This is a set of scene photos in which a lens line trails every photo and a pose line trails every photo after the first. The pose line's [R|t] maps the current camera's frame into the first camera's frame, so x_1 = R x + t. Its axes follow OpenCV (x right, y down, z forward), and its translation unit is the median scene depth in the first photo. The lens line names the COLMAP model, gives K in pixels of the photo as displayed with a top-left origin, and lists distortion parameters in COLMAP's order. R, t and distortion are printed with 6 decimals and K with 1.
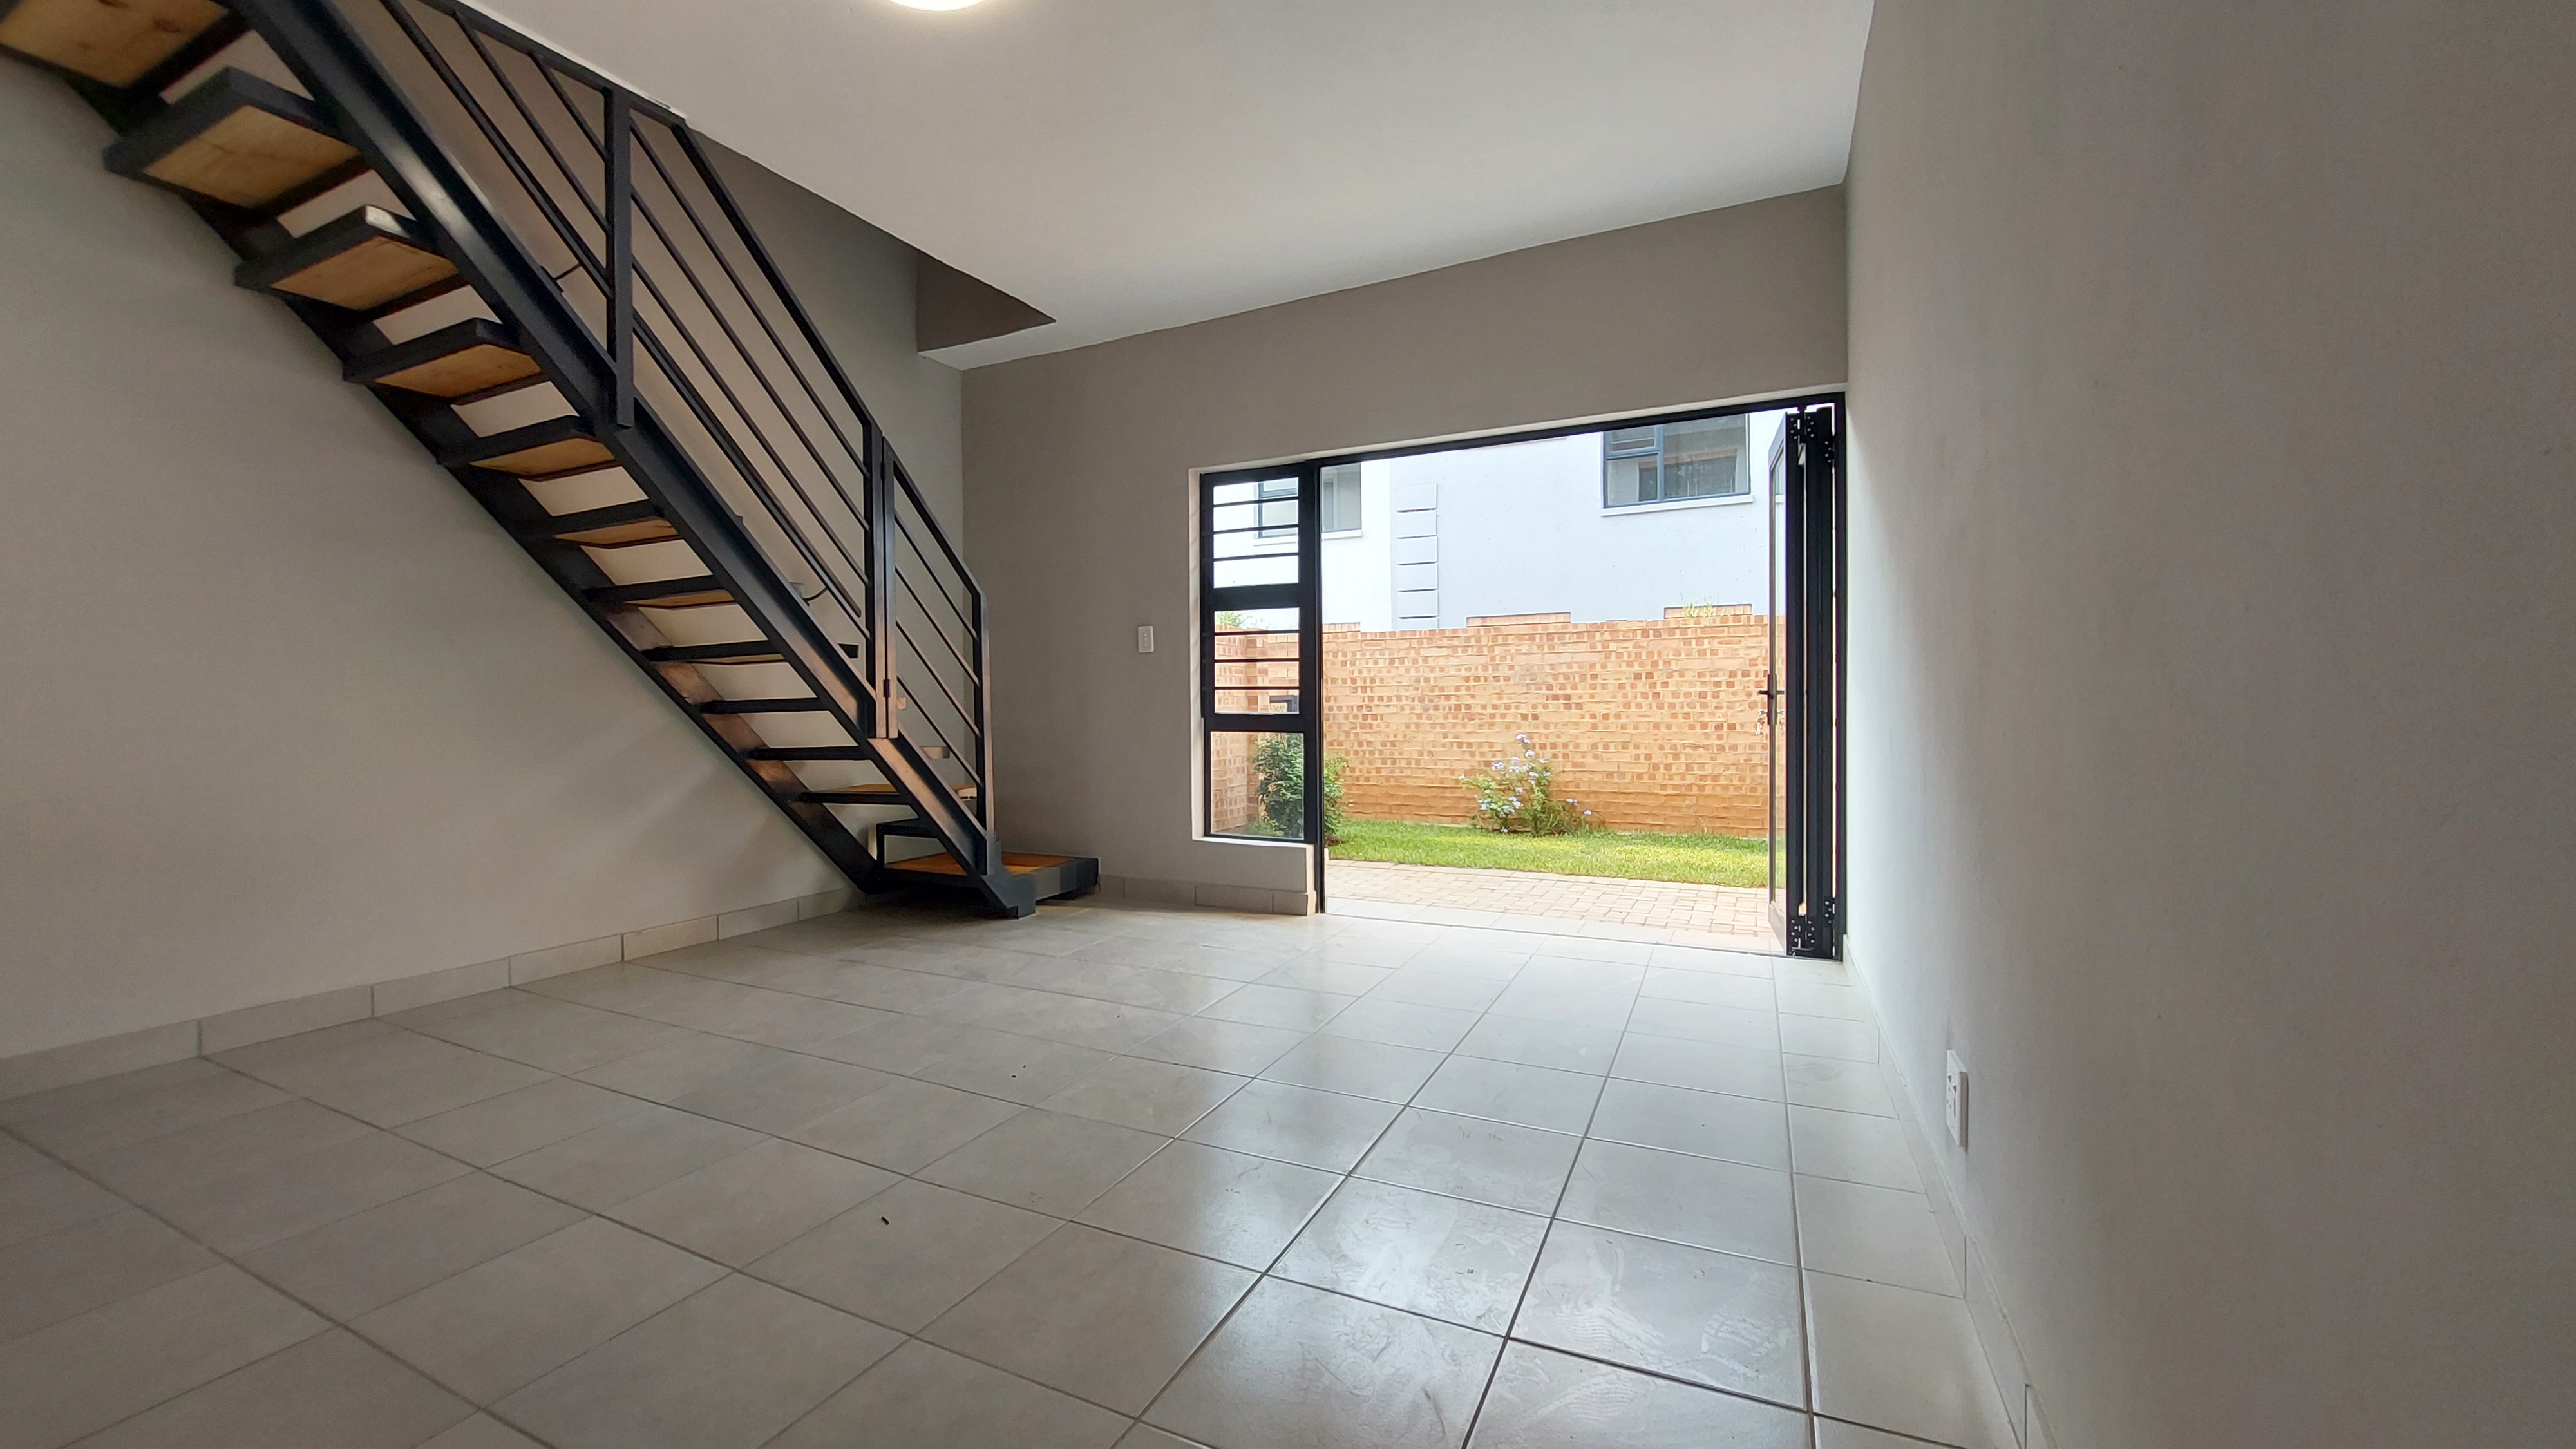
lens RADIAL K [[997.5, 0, 1282.8], [0, 997.5, 719.4], [0, 0, 1]] dist [0.000521, 0.000069]
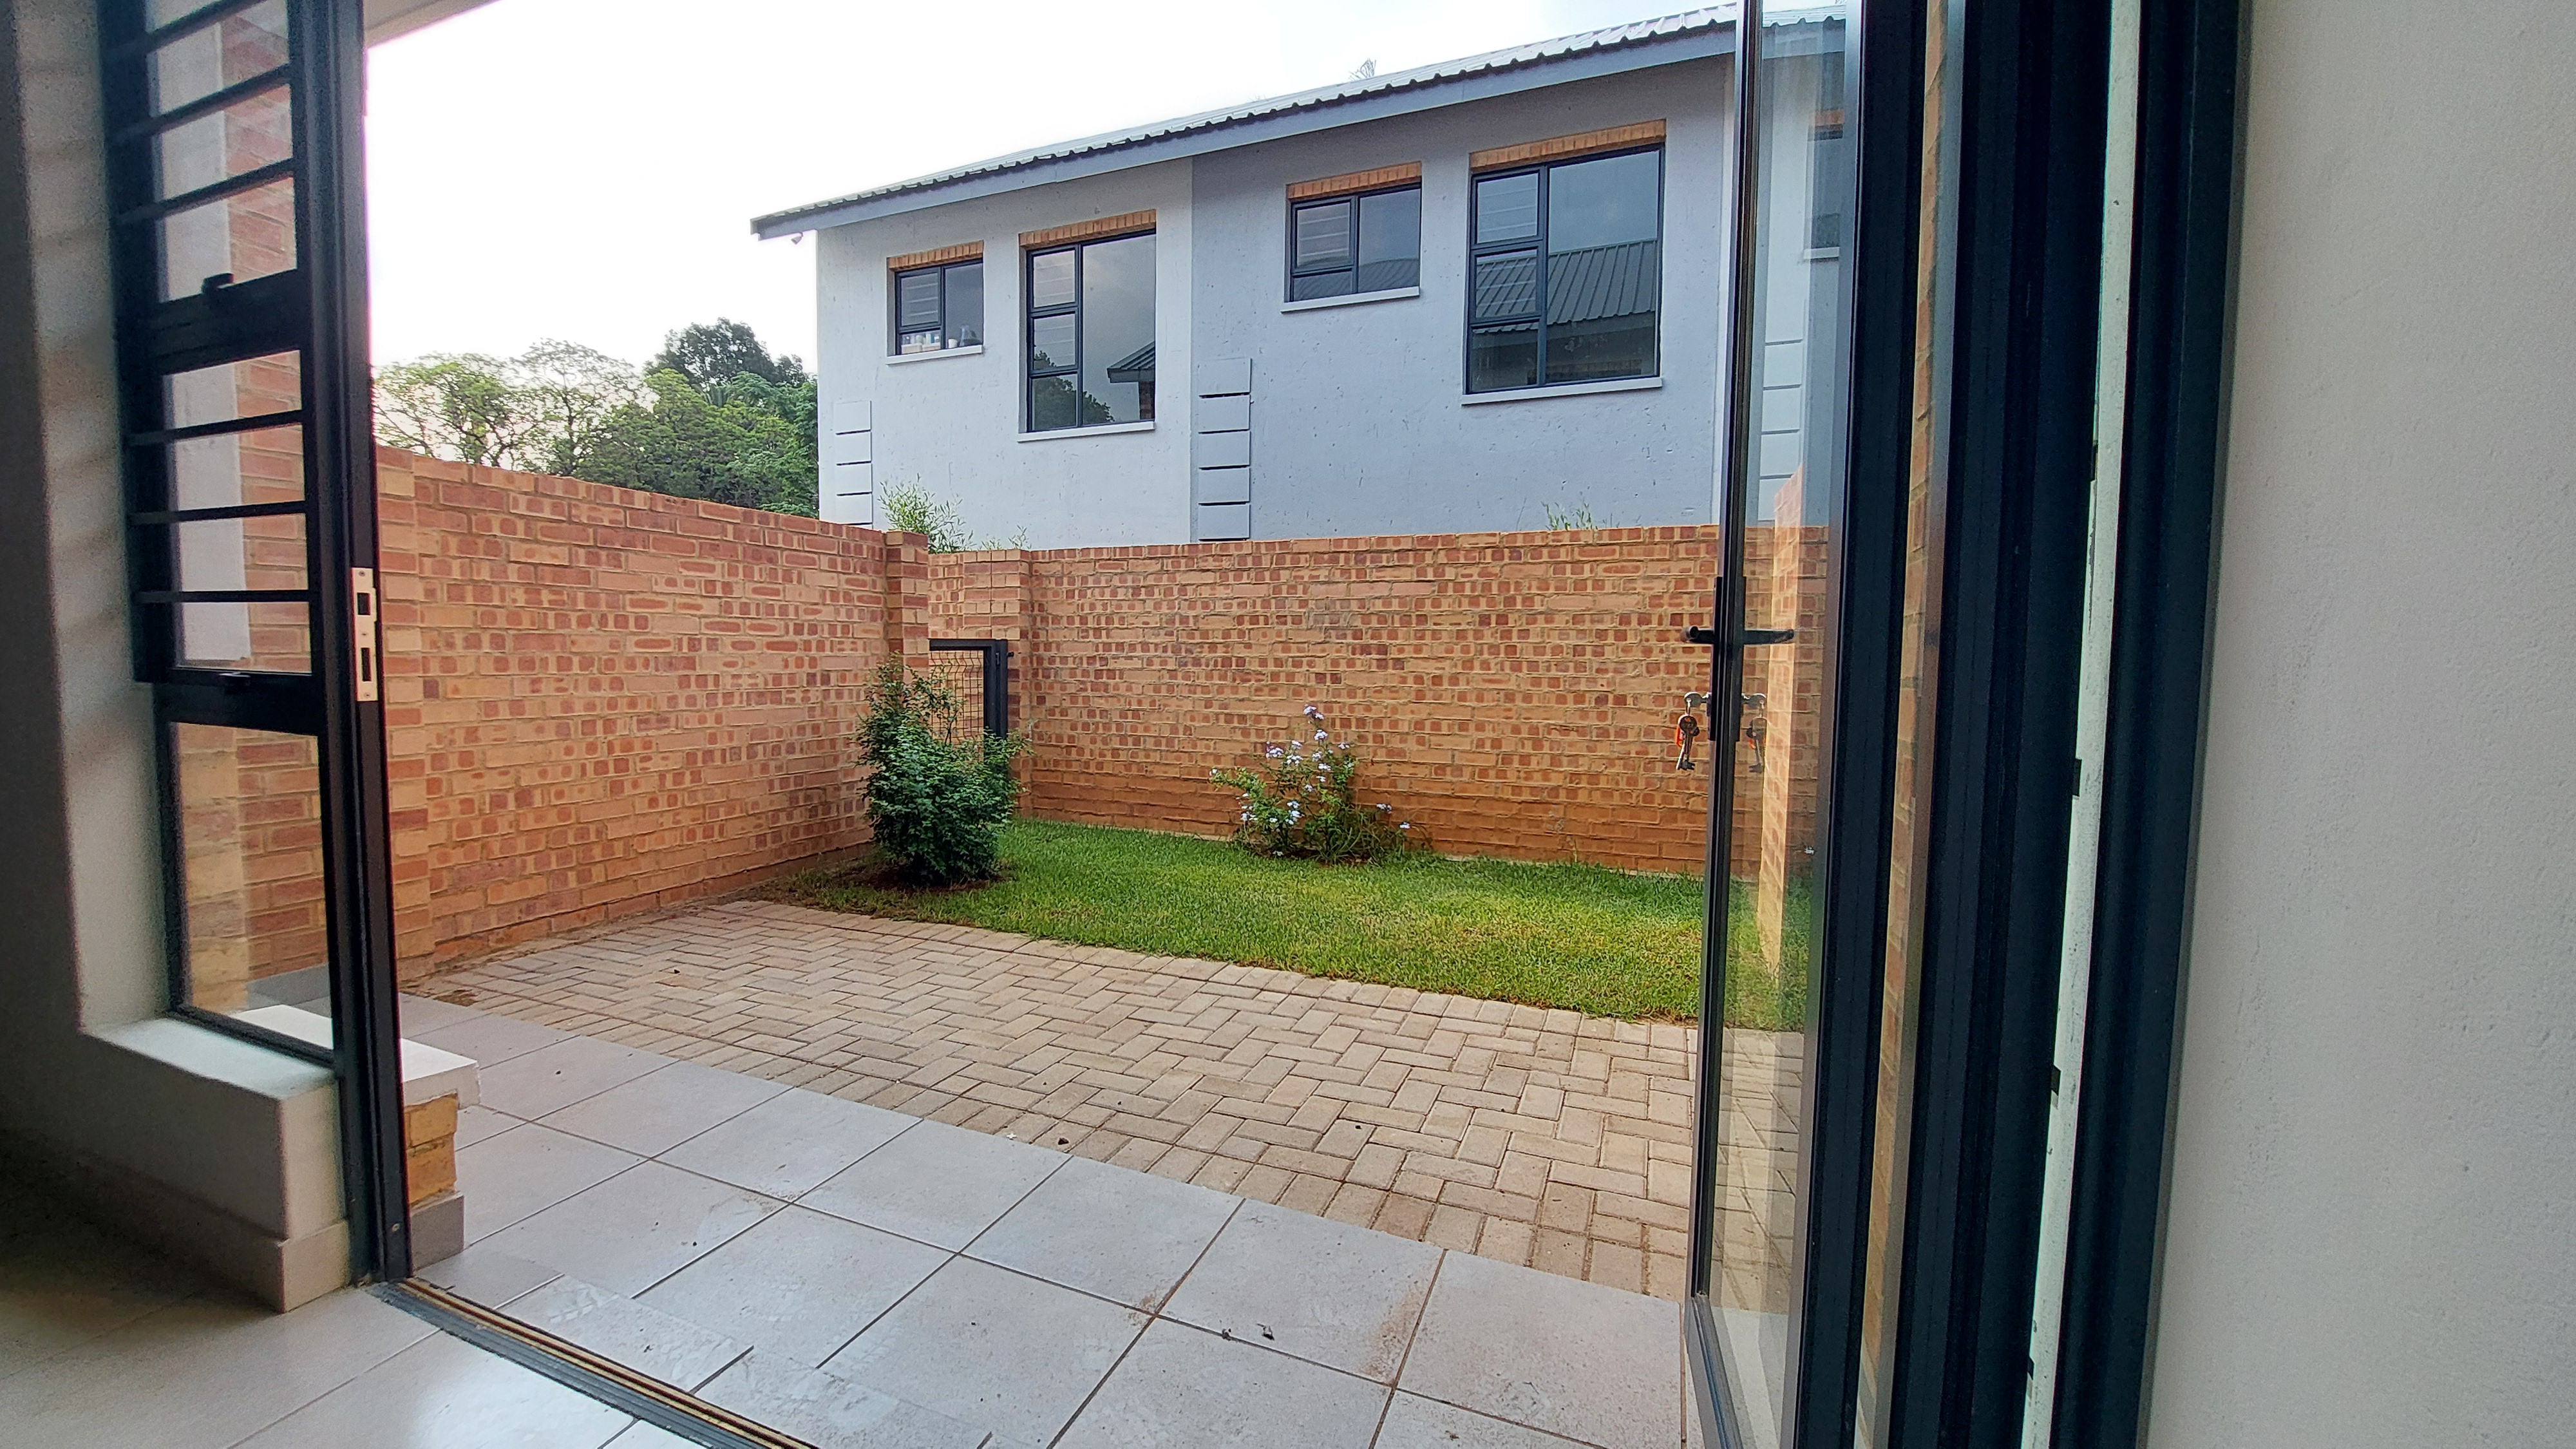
lens RADIAL K [[997.5, 0, 1283.2], [0, 997.5, 722.1], [0, 0, 1]] dist [0.000521, 0.000069]
pose [[0.995744, 0.013787, 0.091127, 0.161701], [-0.018499, 0.998524, 0.051069, -0.007015], [-0.090288, -0.052538, 0.994529, 0.349931]]
